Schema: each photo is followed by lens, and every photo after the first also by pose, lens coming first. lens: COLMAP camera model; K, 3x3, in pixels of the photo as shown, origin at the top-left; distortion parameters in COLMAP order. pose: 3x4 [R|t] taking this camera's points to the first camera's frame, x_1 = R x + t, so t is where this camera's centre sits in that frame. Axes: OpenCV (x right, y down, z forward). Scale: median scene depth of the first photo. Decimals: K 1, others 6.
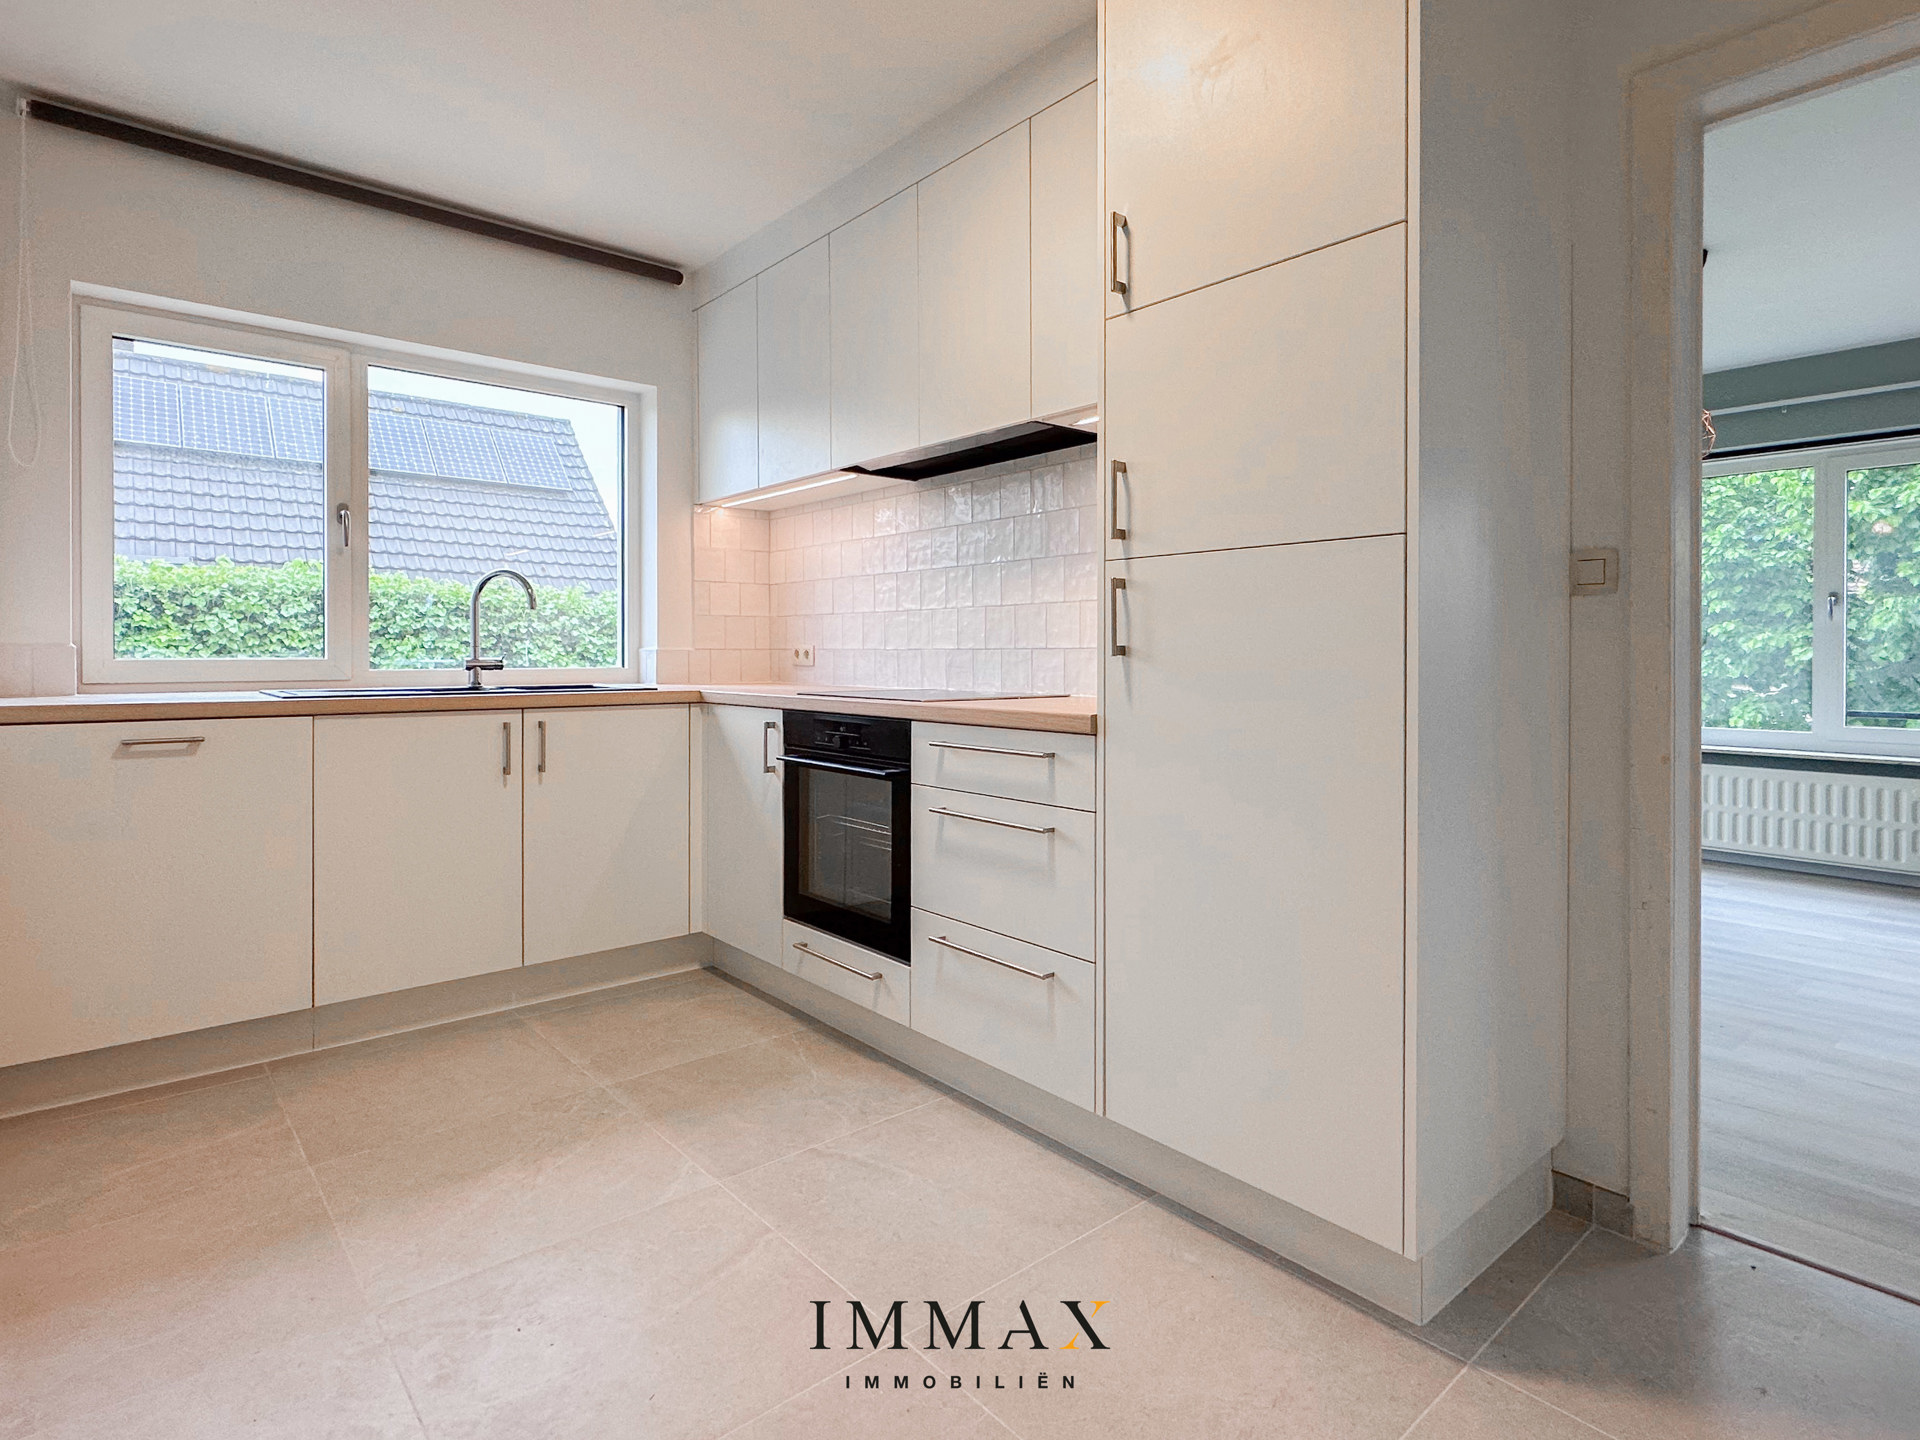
lens RADIAL K [[990.4, 0, 958.7], [0, 990.4, 654.4], [0, 0, 1]] dist [-0.000276, 0.000552]
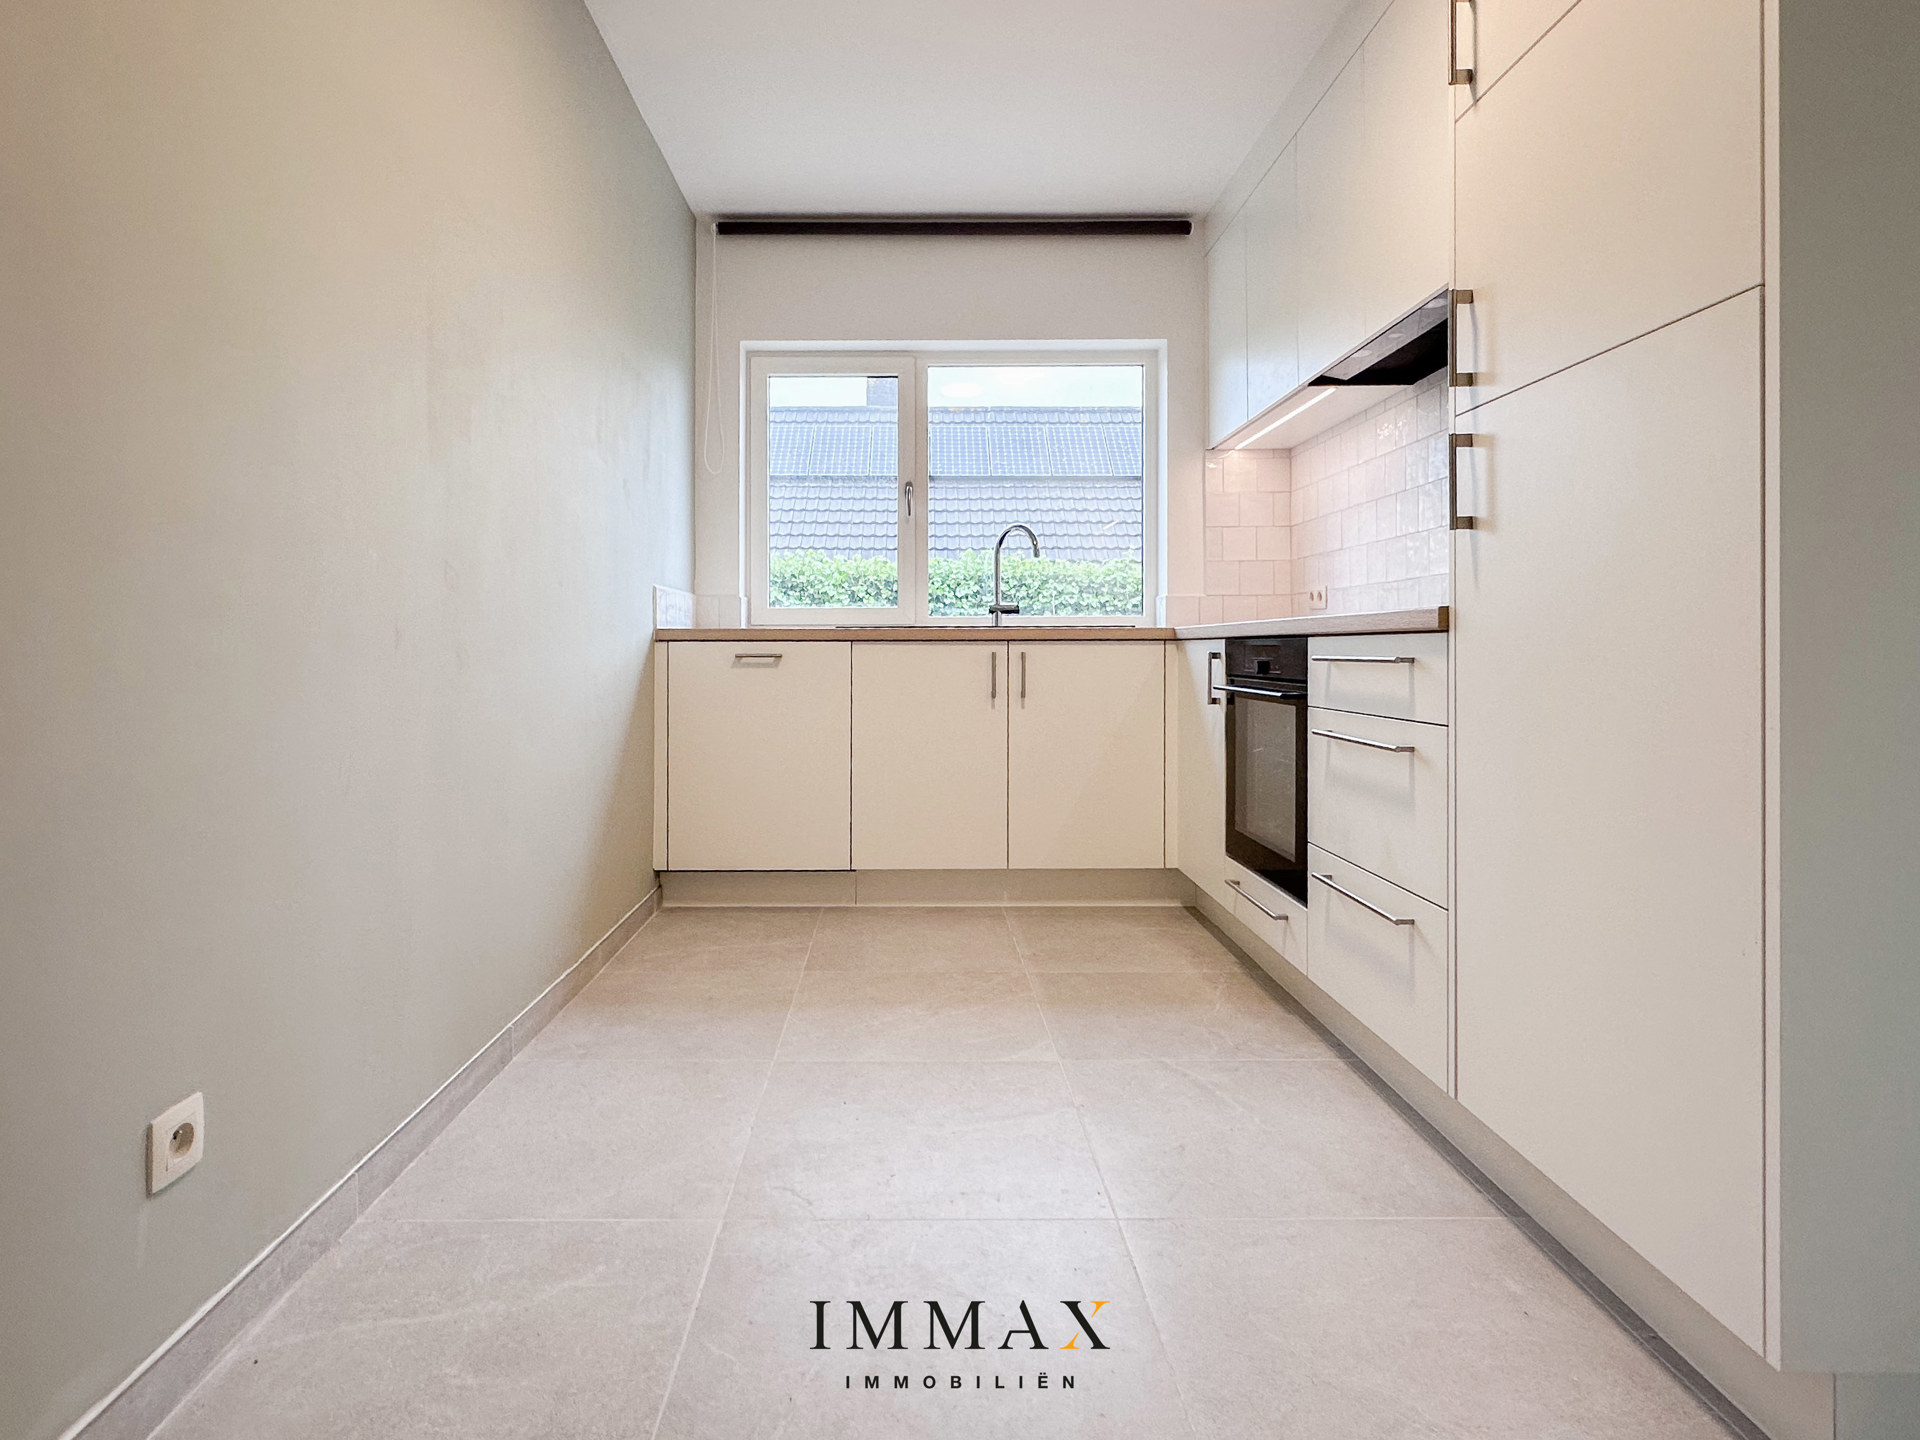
lens RADIAL K [[1031.2, 0, 954.8], [0, 1031.2, 647.1], [0, 0, 1]] dist [-0.001004, 0.000757]
pose [[0.762743, -0.009455, -0.646633, 0.273566], [0.003519, 0.999939, -0.010470, 0.073999], [0.646692, 0.005710, 0.762729, 0.063271]]
